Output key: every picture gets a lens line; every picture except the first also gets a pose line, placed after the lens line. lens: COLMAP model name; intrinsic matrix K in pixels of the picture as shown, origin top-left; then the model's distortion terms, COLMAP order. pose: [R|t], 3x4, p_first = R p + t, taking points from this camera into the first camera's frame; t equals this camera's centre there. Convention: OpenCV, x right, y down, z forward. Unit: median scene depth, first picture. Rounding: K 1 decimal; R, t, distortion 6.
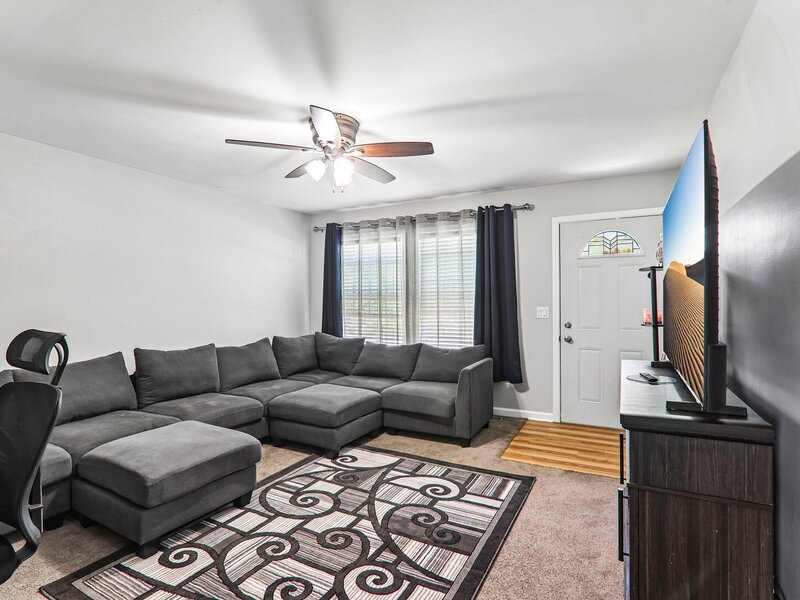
lens RADIAL K [[412.4, 0, 400.0], [0, 412.4, 299.9], [0, 0, 1]] dist [-0.029287, -0.000699]
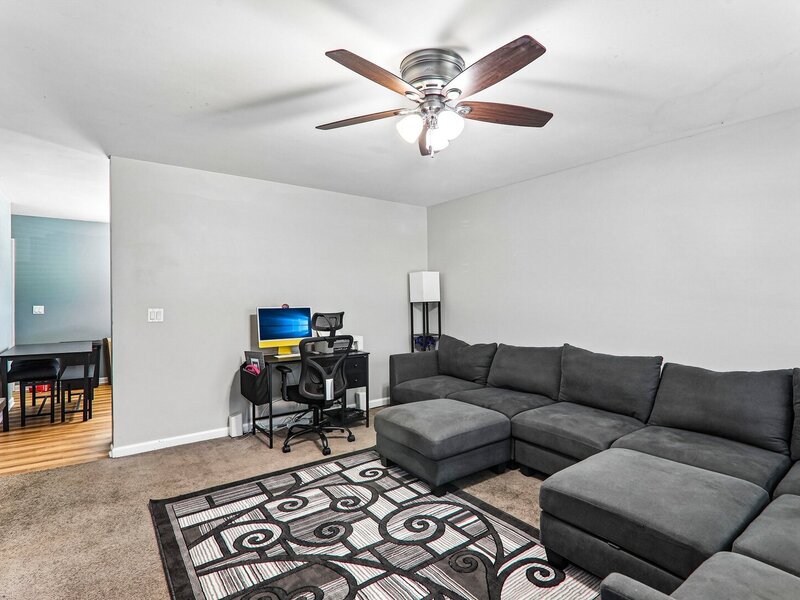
lens RADIAL K [[412.4, 0, 401.9], [0, 412.4, 299.1], [0, 0, 1]] dist [-0.029287, -0.000699]
pose [[-0.416789, 0.006552, -0.908980, 0.648856], [0.002288, 0.999978, 0.006159, -0.001410], [0.909000, 0.000487, -0.416795, 1.472470]]
